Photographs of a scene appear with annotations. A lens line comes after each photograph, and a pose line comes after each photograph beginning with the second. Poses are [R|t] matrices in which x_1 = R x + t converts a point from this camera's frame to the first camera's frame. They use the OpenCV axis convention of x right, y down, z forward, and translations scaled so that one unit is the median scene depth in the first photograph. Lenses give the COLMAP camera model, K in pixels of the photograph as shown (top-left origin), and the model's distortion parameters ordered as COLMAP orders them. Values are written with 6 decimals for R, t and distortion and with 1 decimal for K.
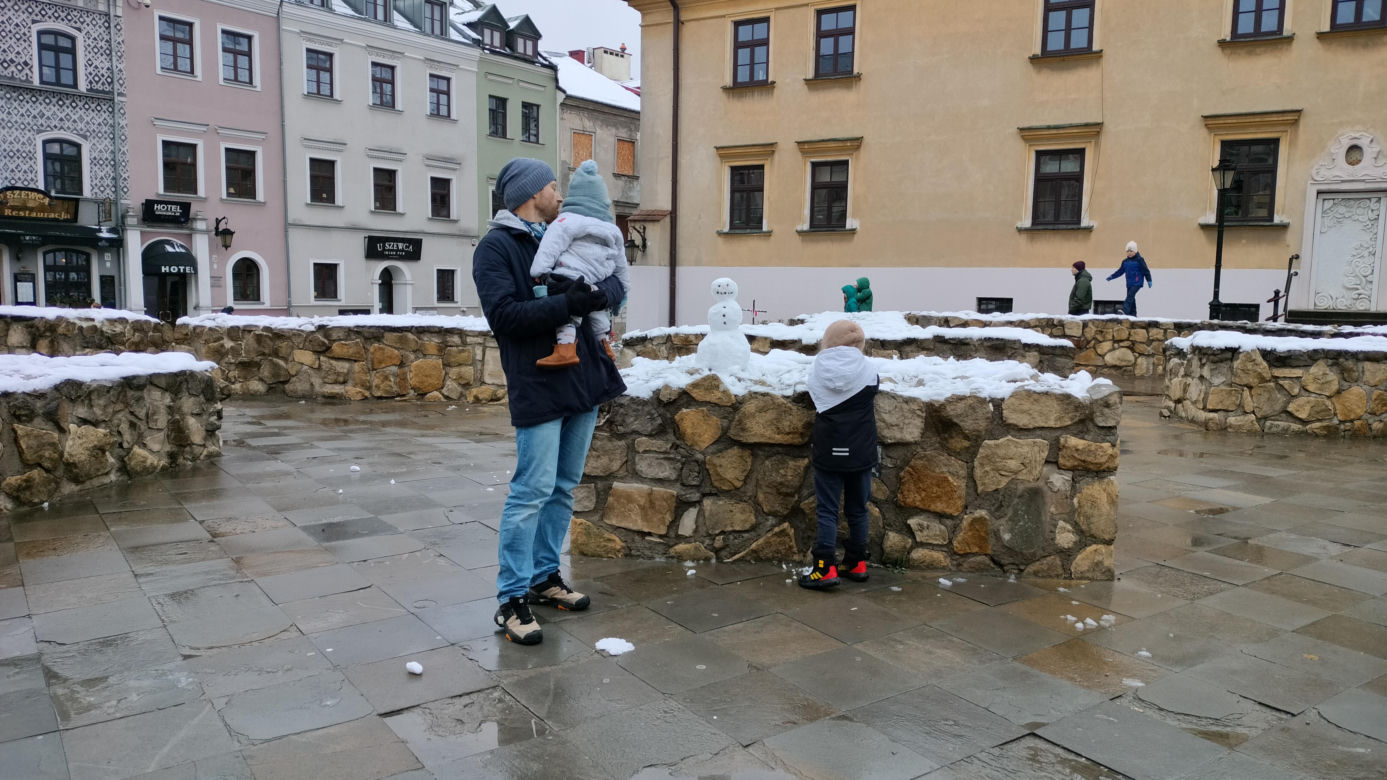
lens RADIAL K [[1018.2, 0, 693.5], [0, 1018.2, 390.0], [0, 0, 1]] dist [0.061176, -0.090605]
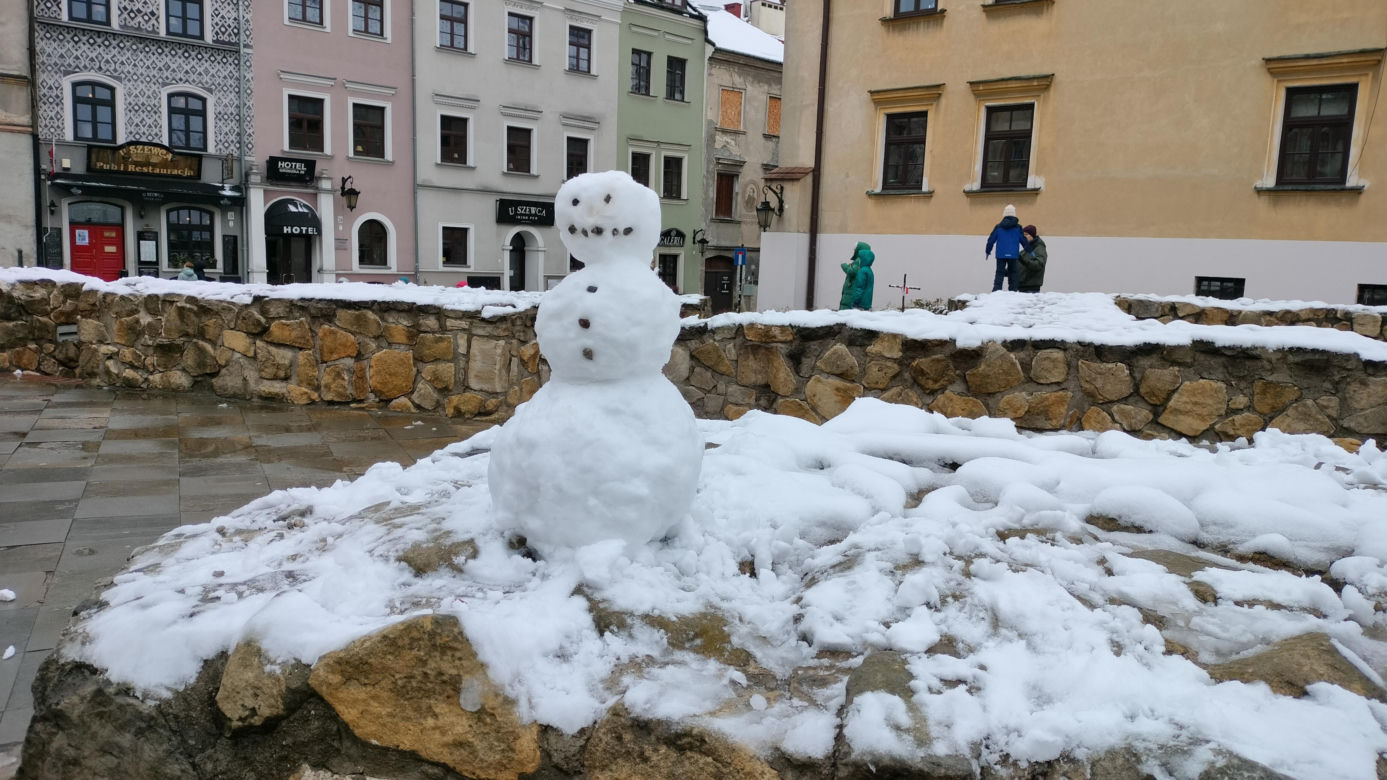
lens RADIAL K [[1018.2, 0, 693.5], [0, 1018.2, 390.0], [0, 0, 1]] dist [0.061176, -0.090605]
pose [[0.987466, 0.038102, -0.153164, 0.016328], [-0.033981, 0.998989, 0.029435, -0.011345], [0.154131, -0.023862, 0.987762, 0.132641]]
